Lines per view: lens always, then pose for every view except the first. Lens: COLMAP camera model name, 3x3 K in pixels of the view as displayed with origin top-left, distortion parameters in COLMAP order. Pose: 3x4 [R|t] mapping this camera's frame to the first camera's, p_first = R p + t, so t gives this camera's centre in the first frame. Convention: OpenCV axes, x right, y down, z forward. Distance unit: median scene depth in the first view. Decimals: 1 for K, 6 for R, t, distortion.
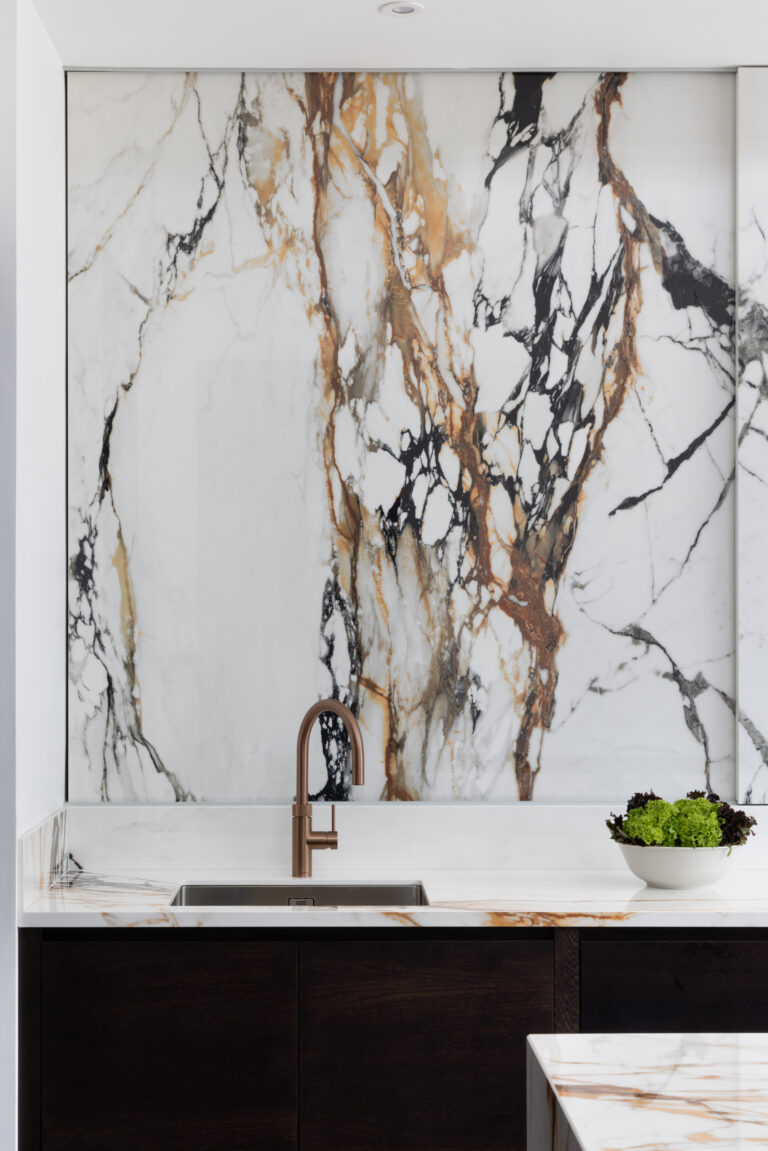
lens RADIAL K [[1858.5, 0, 474.7], [0, 1858.5, 673.5], [0, 0, 1]] dist [0.019657, 0.000000]
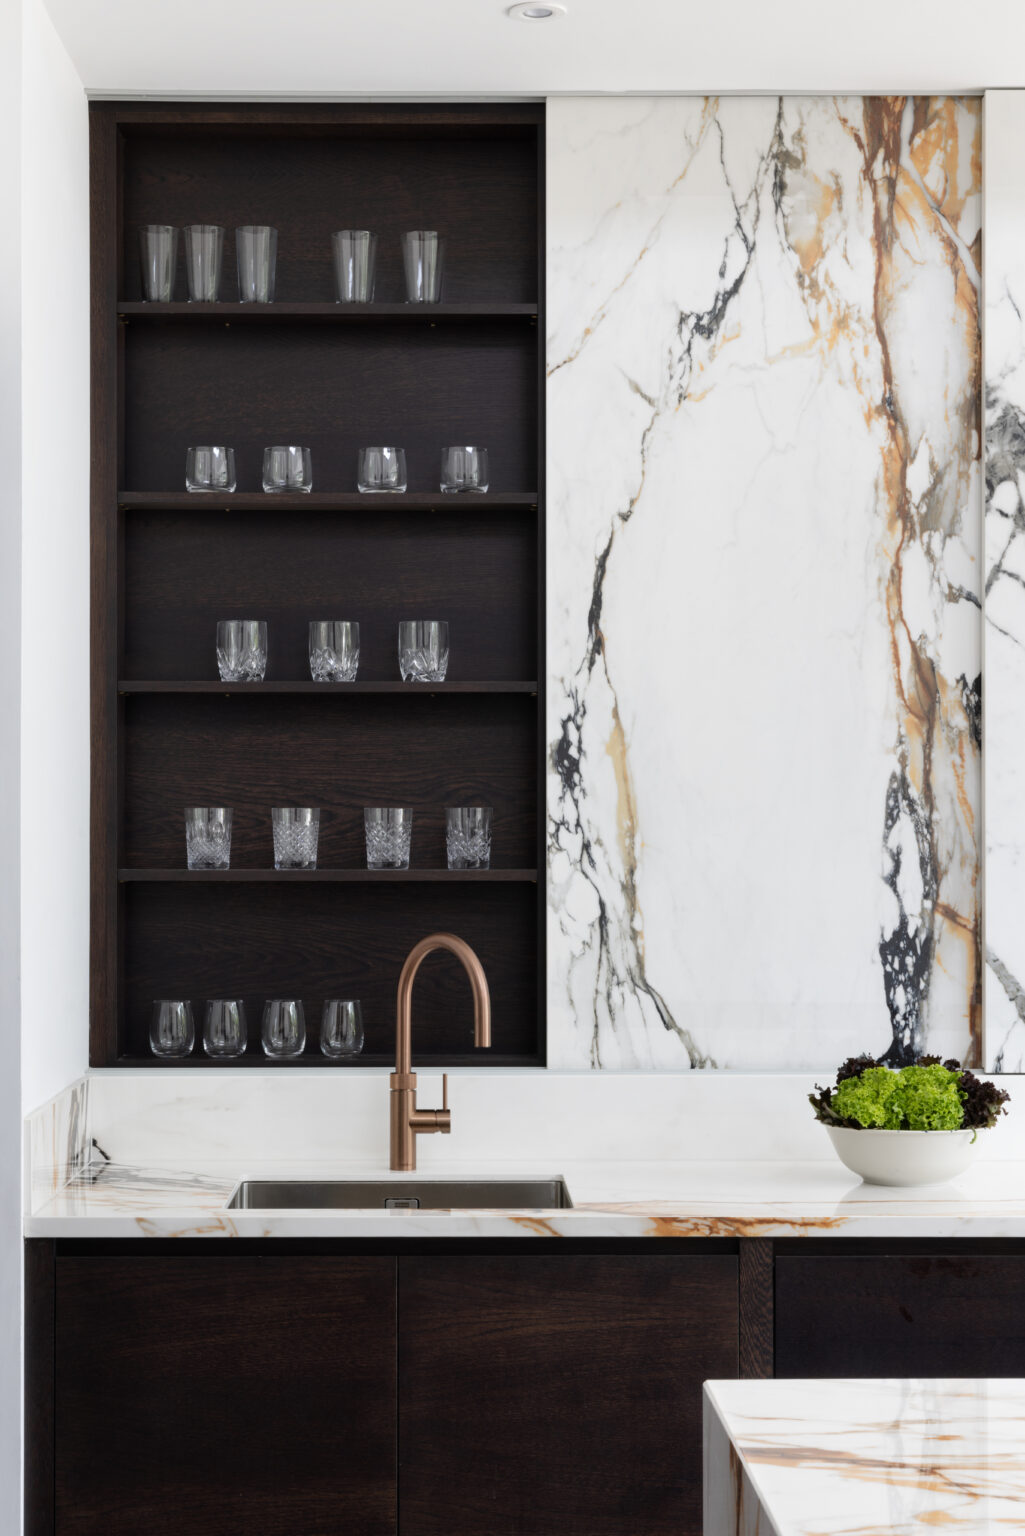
lens RADIAL K [[2480.2, 0, 476.1], [0, 2480.2, 896.1], [0, 0, 1]] dist [0.019657, 0.000000]
pose [[0.999998, -0.000333, 0.001706, -0.248688], [0.000335, 0.999999, -0.001141, 0.000285], [-0.001706, 0.001141, 0.999998, -0.000390]]
